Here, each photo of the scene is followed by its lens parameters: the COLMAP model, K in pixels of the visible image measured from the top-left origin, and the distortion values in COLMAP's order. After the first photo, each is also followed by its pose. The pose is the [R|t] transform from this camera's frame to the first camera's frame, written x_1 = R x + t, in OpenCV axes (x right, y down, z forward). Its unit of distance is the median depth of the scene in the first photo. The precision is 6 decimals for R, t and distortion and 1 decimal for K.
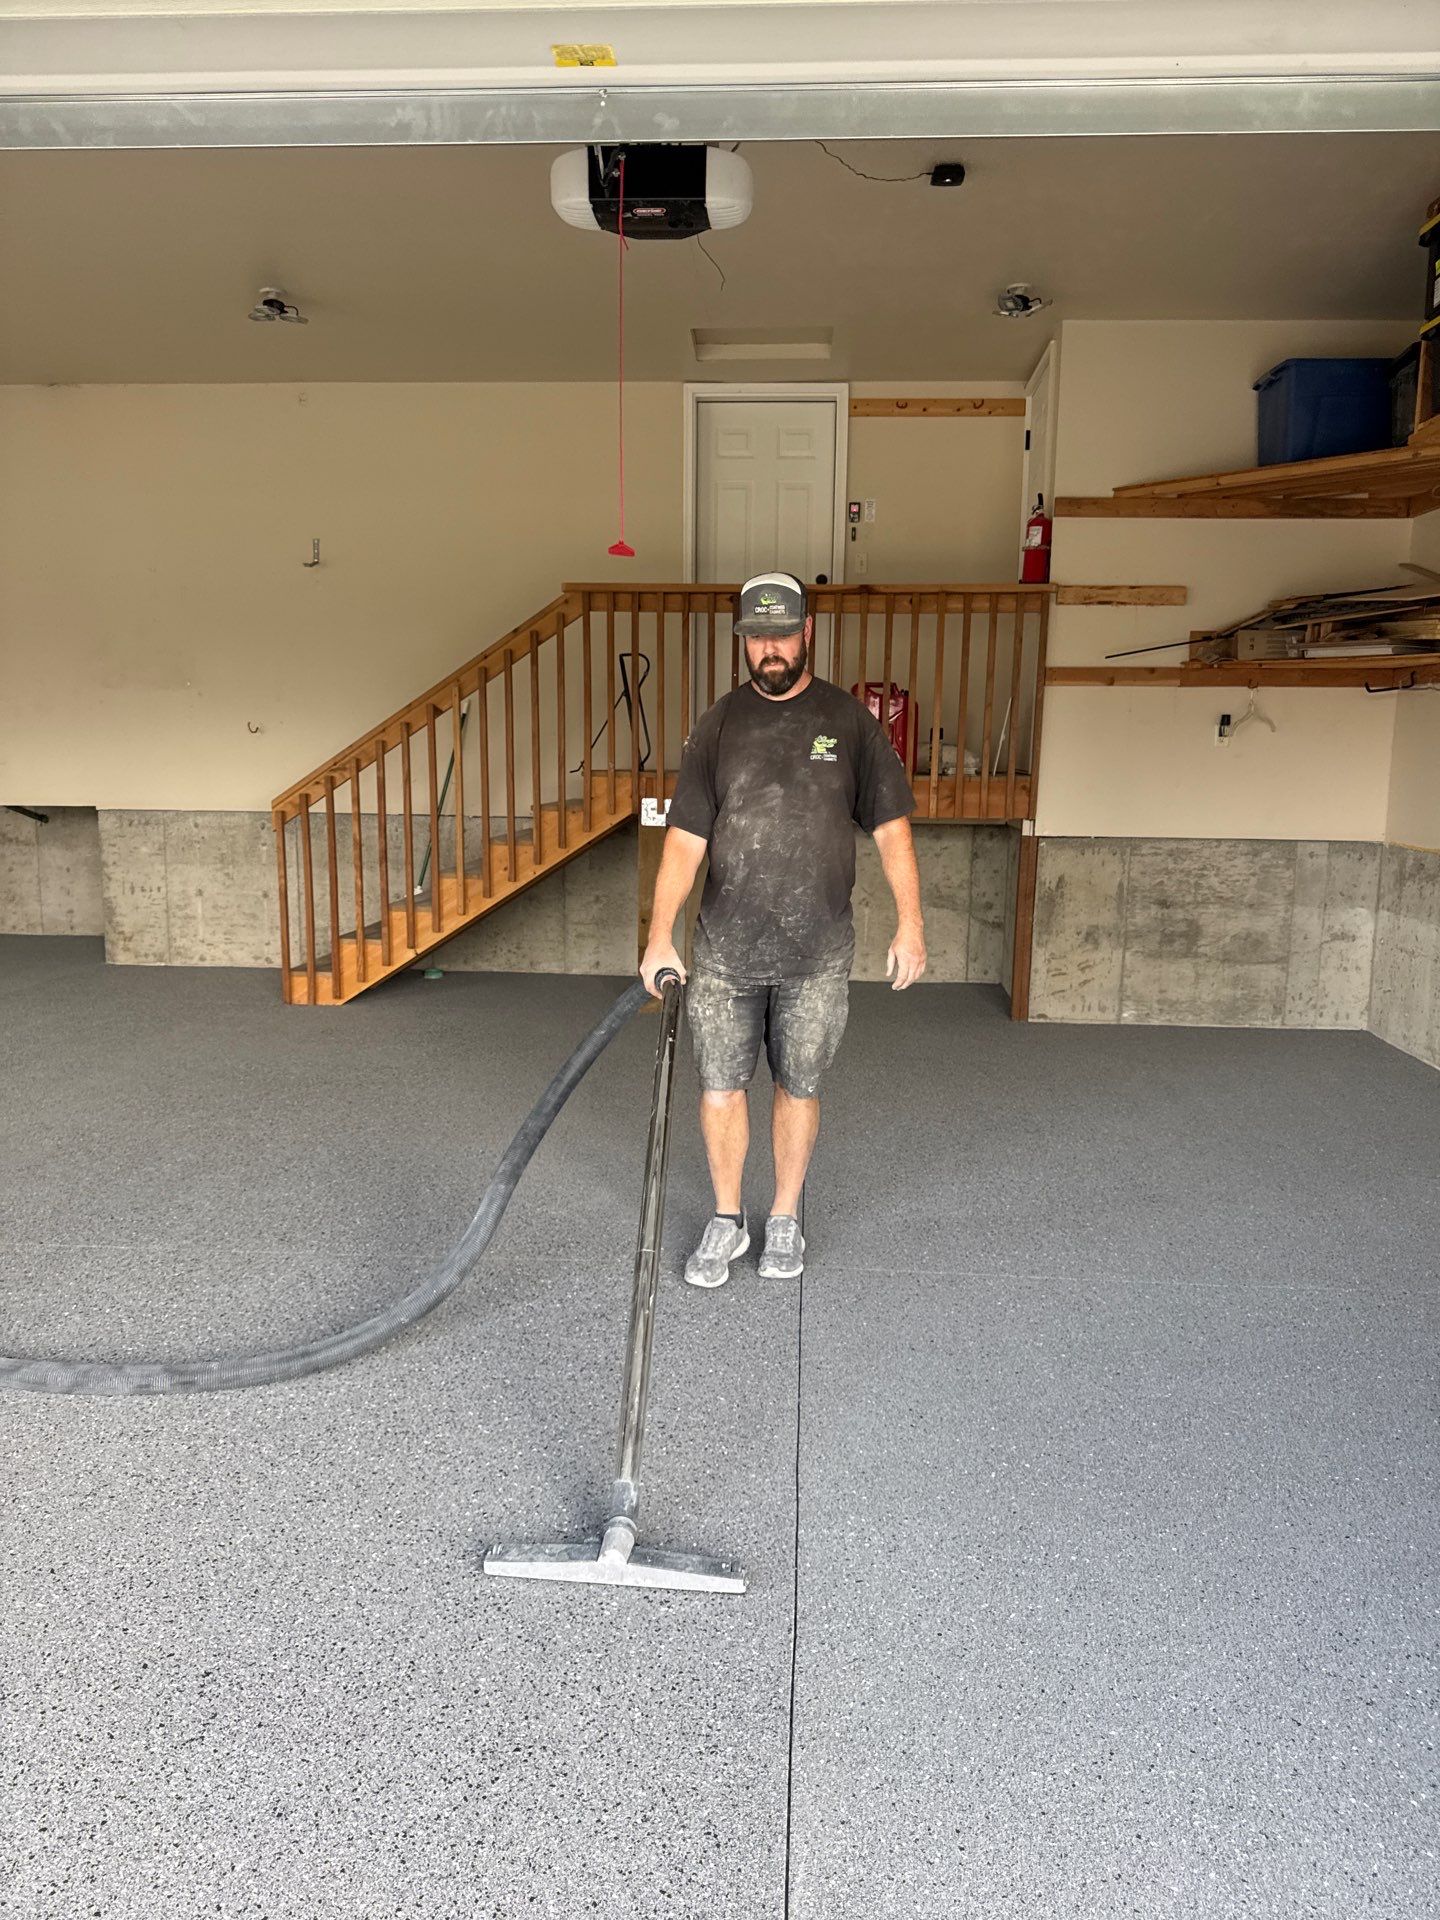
lens RADIAL K [[1356.4, 0, 725.2], [0, 1356.4, 960.9], [0, 0, 1]] dist [0.061276, -0.058251]
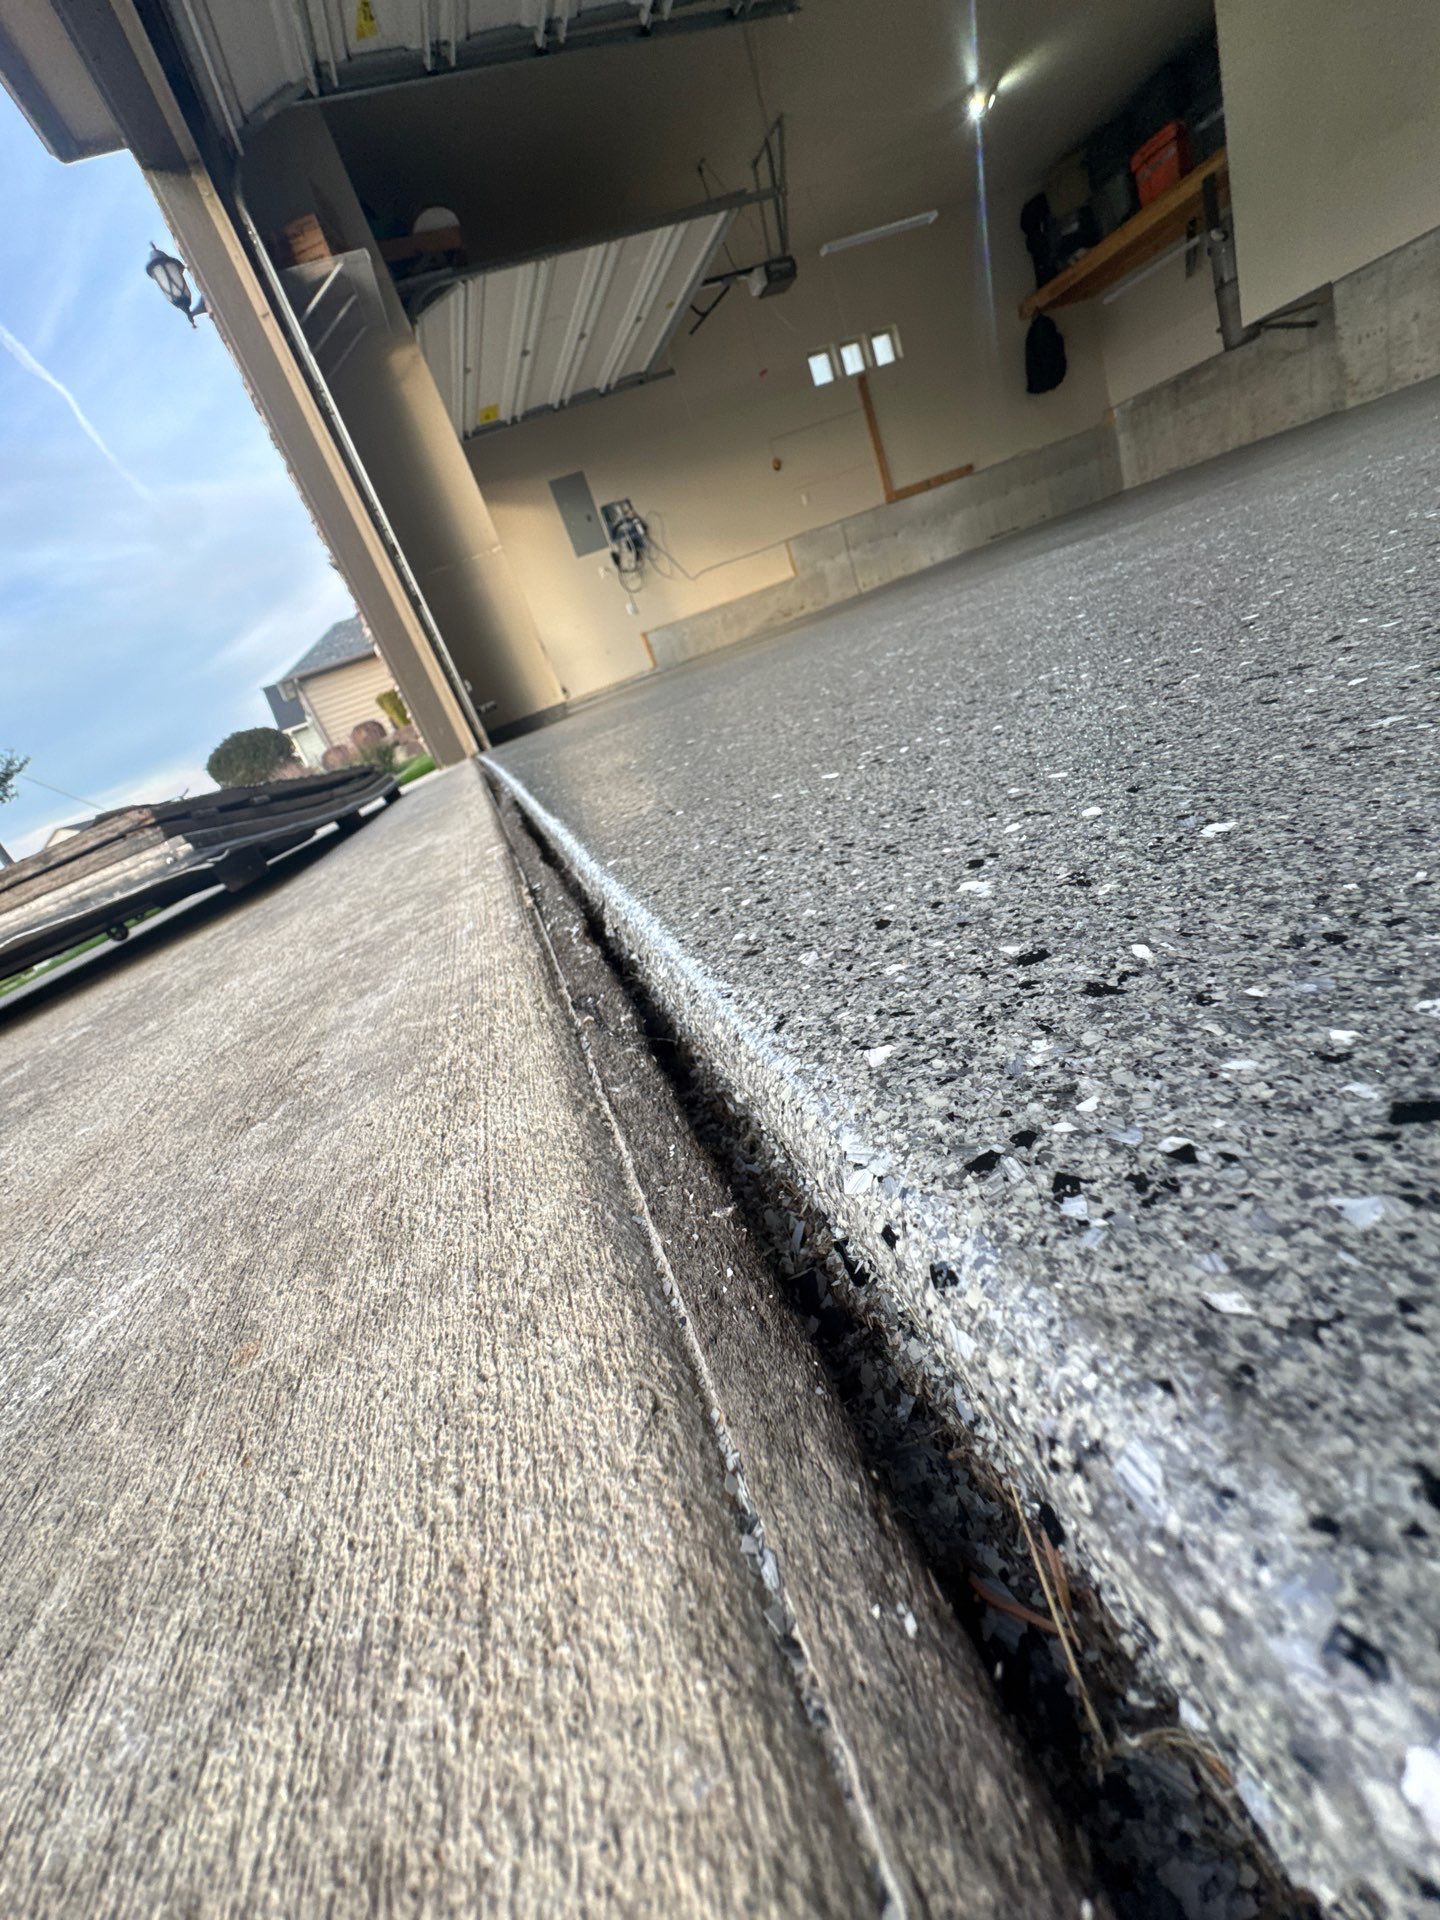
lens RADIAL K [[766.1, 0, 723.3], [0, 766.1, 955.5], [0, 0, 1]] dist [-0.001863, 0.000603]
pose [[0.362529, 0.223734, -0.904719, 0.190512], [0.193136, 0.931648, 0.307784, 0.191848], [0.911741, -0.286314, 0.294538, 0.037335]]
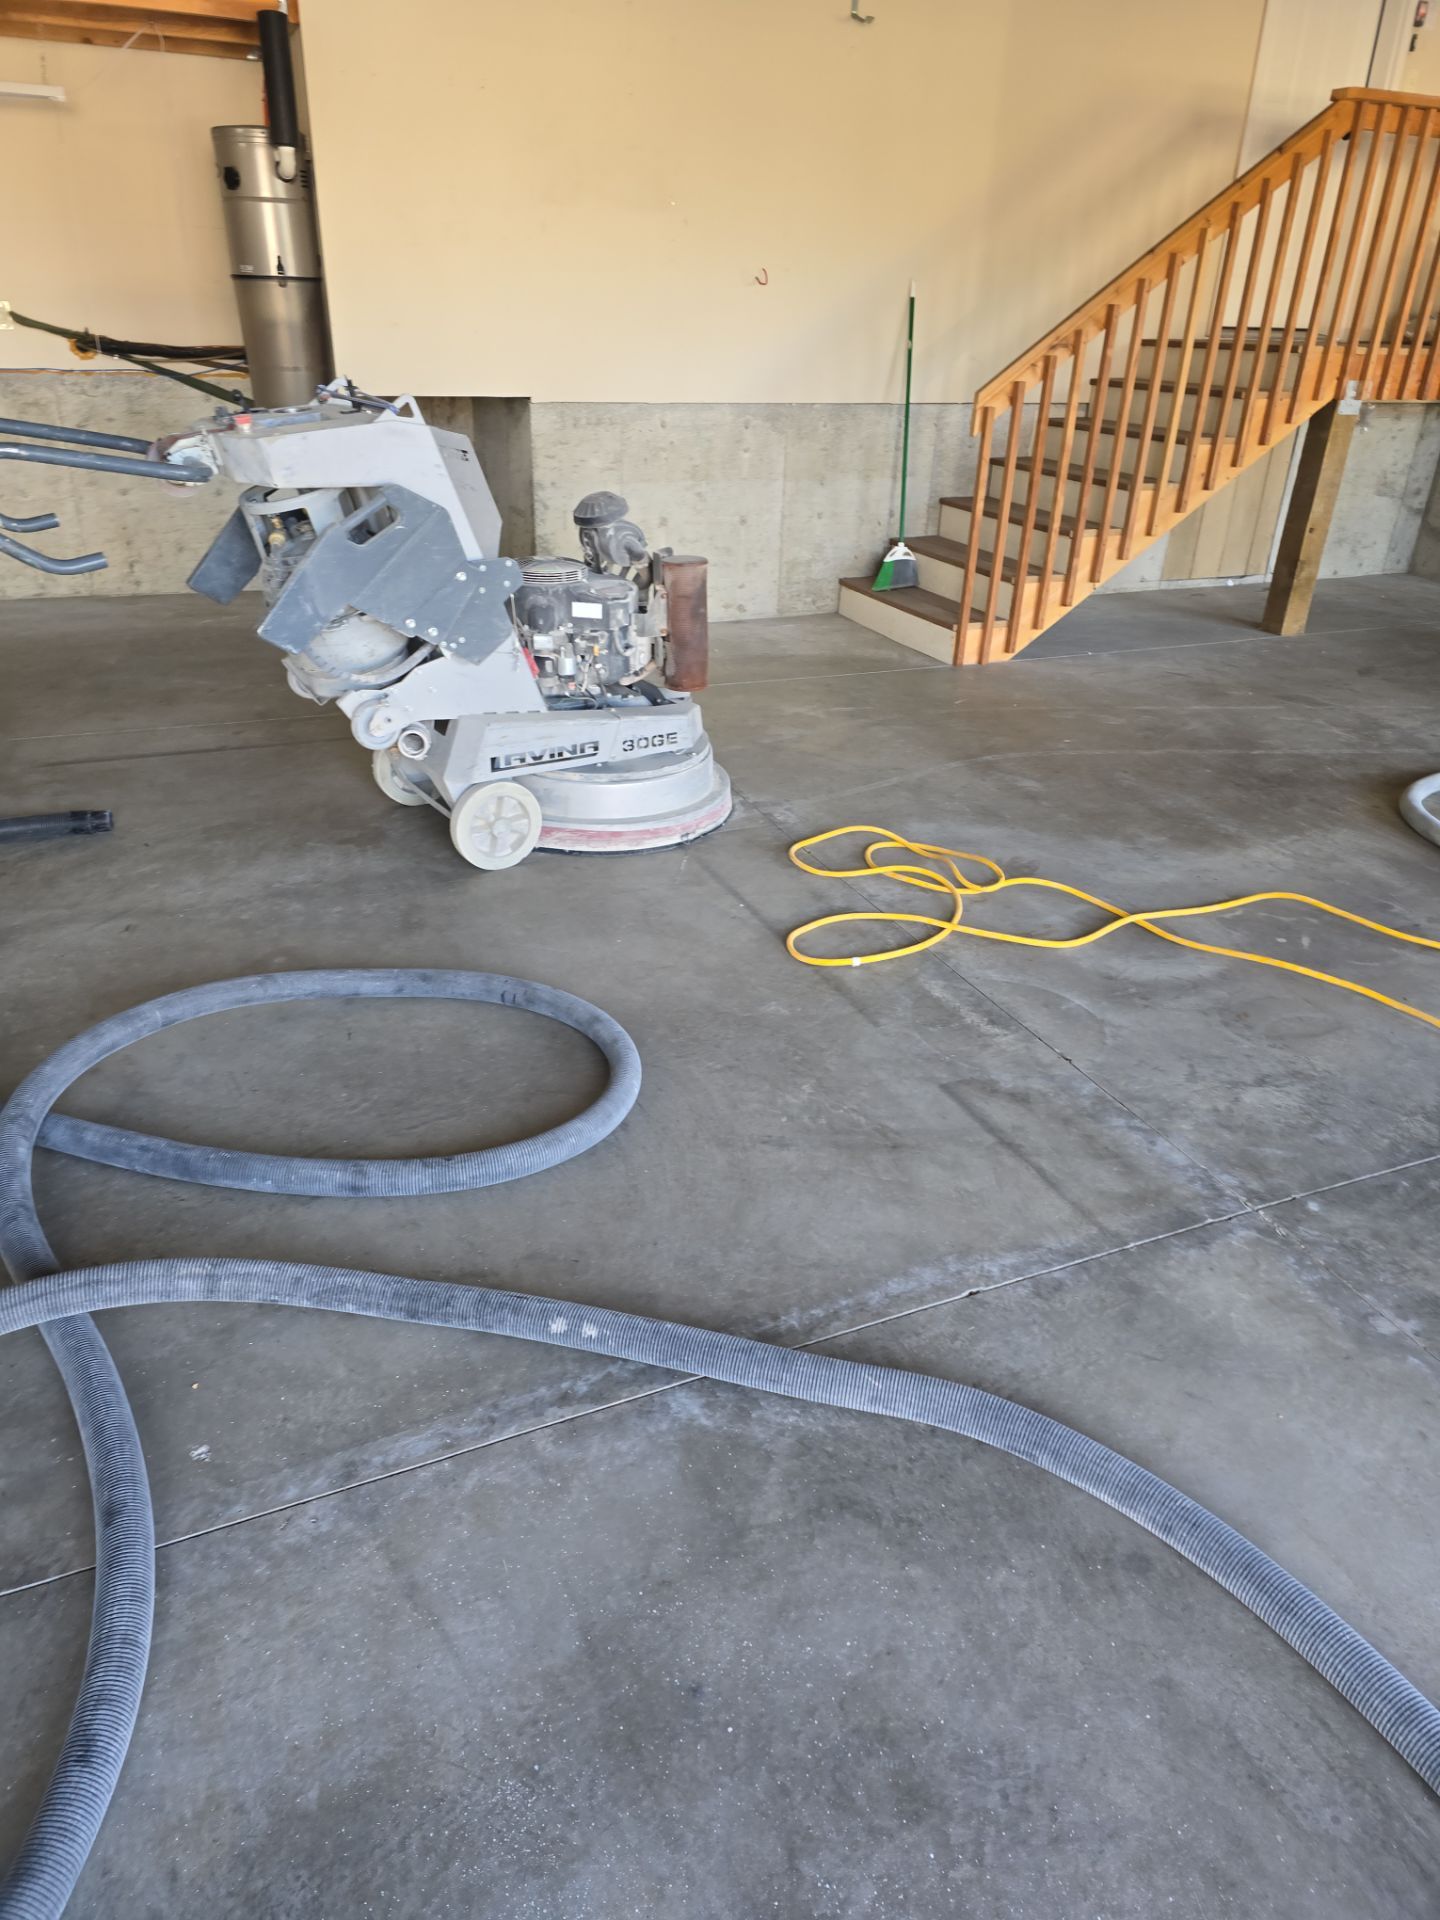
lens RADIAL K [[1290.6, 0, 733.6], [0, 1290.6, 955.7], [0, 0, 1]] dist [0.063907, -0.046992]
pose [[0.886815, -0.190866, 0.420867, -0.832213], [0.050699, 0.945408, 0.321920, -0.062692], [-0.459334, -0.264147, 0.848079, 0.373166]]
